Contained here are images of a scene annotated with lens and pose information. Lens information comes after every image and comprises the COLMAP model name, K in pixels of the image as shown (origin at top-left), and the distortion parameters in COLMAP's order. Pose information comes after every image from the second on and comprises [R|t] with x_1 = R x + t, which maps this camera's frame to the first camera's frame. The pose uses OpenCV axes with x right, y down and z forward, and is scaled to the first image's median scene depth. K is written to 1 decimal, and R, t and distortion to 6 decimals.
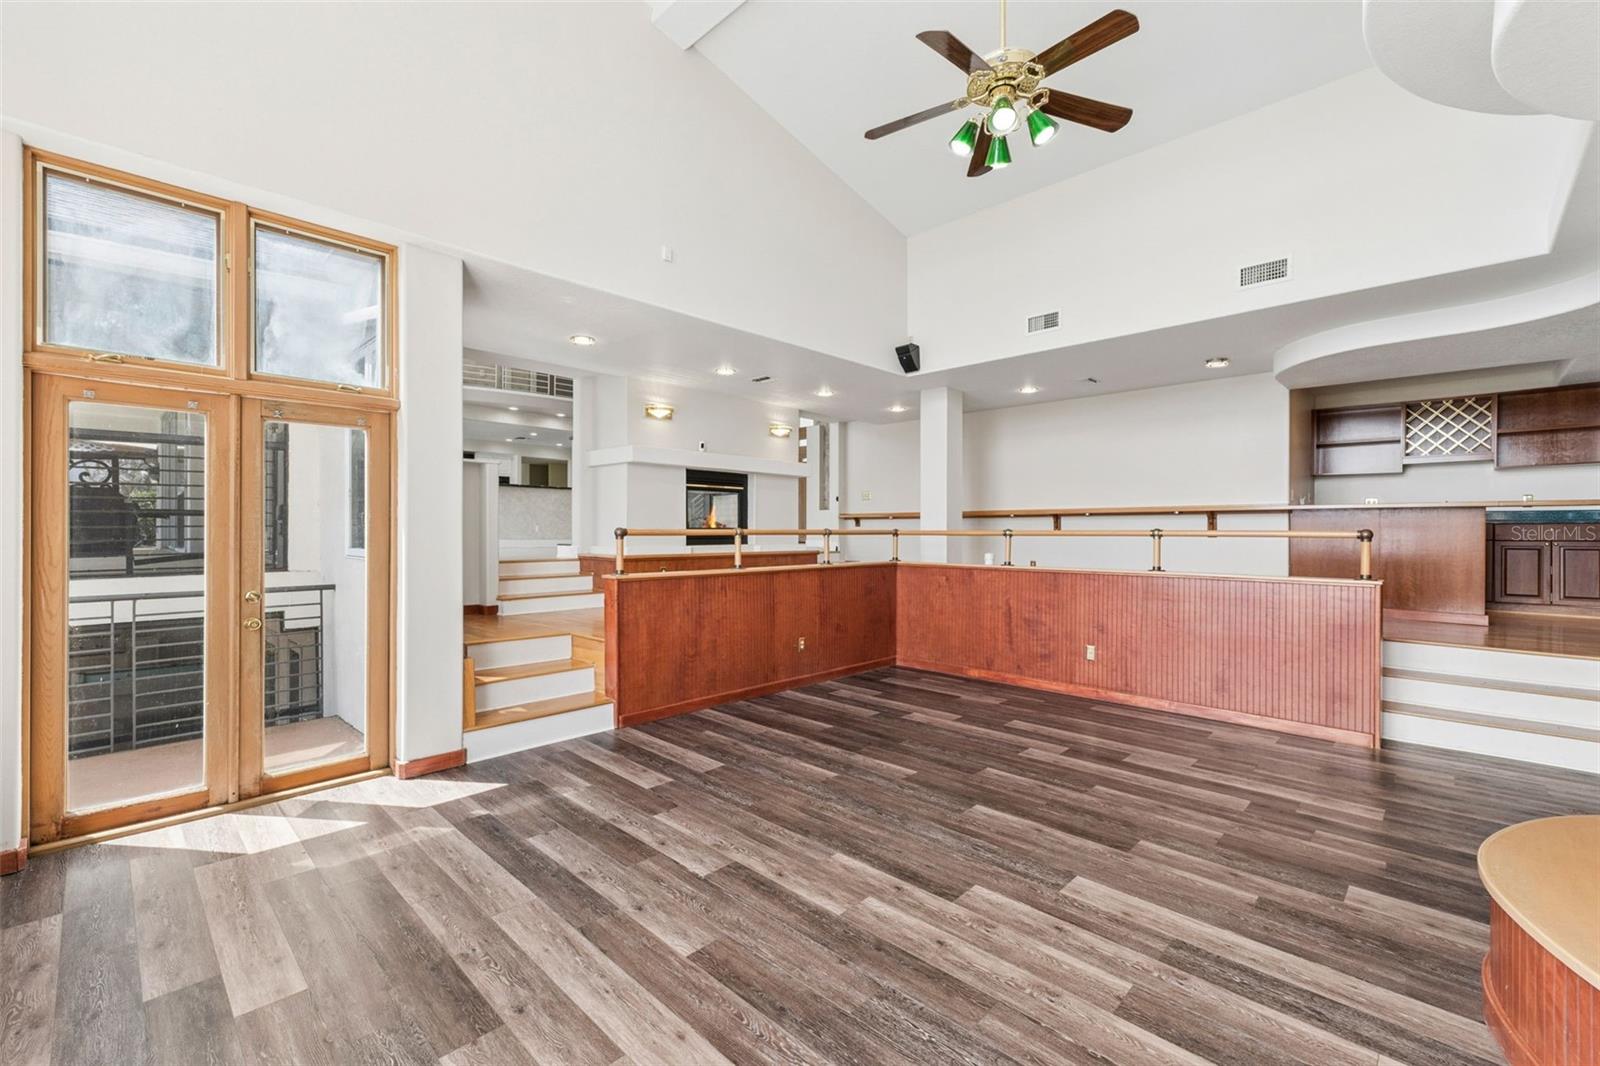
lens RADIAL K [[677.1, 0, 800.0], [0, 677.1, 533.0], [0, 0, 1]] dist [0.011442, -0.000017]
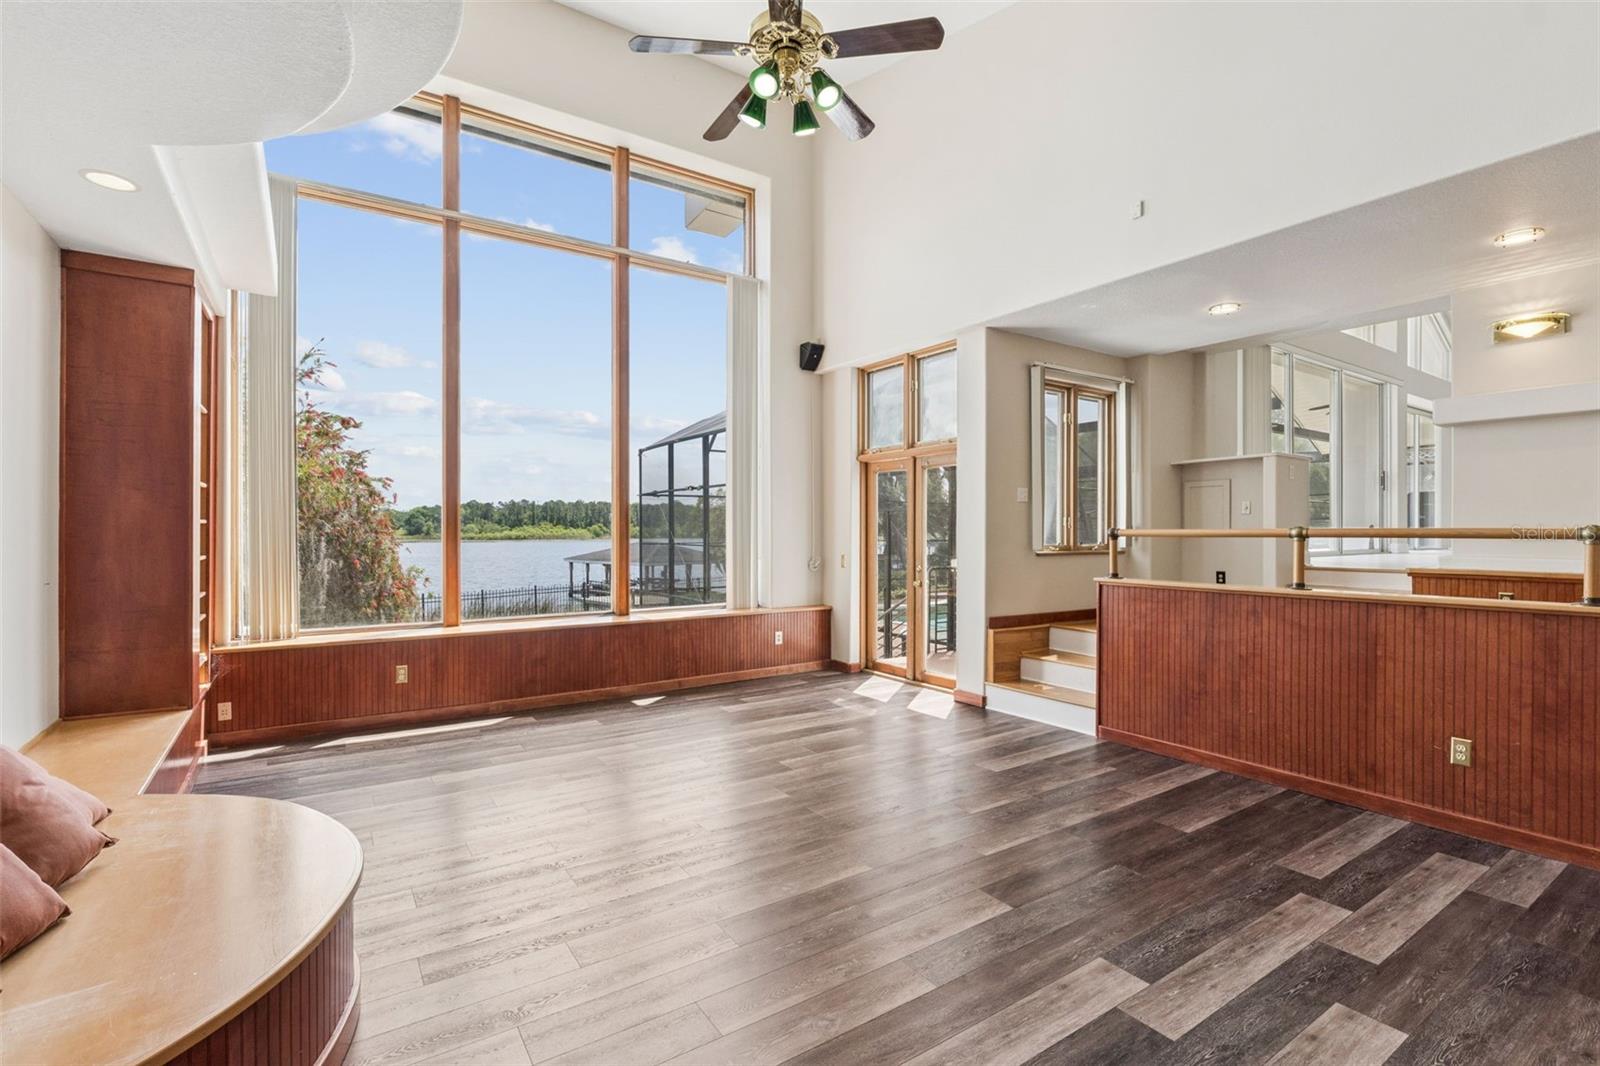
lens RADIAL K [[727.1, 0, 800.0], [0, 727.1, 533.0], [0, 0, 1]] dist [-0.002651, -0.000510]
pose [[-0.207049, -0.003193, -0.978325, 0.838150], [-0.007076, 0.999973, -0.001766, 0.005883], [0.978305, 0.006557, -0.207067, 0.820323]]
